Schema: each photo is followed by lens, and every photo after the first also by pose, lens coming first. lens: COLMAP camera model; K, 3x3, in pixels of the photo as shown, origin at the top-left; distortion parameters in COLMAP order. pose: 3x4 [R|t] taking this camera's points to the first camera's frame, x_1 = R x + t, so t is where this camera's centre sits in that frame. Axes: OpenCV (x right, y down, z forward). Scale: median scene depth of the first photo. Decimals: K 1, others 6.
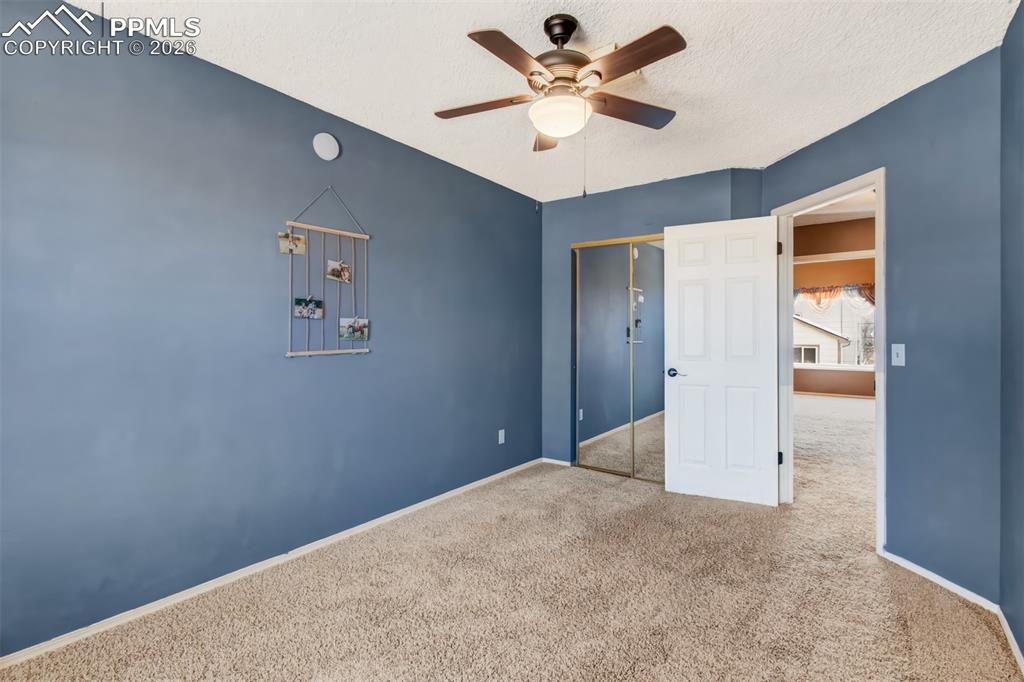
lens RADIAL K [[485.4, 0, 518.2], [0, 485.4, 341.5], [0, 0, 1]] dist [0.021505, -0.016755]
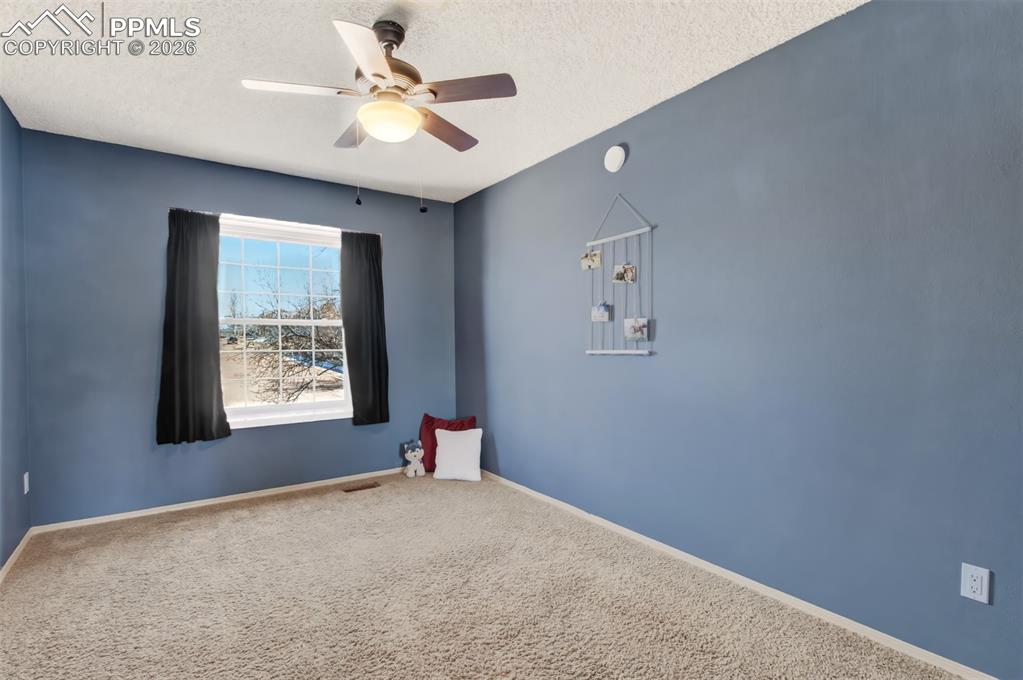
lens RADIAL K [[484.9, 0, 517.7], [0, 484.9, 340.5], [0, 0, 1]] dist [0.021505, -0.016755]
pose [[-0.312269, 0.000265, -0.949994, 0.680589], [-0.006600, 0.999975, 0.002449, -0.004344], [0.949971, 0.007035, -0.312259, 1.119690]]
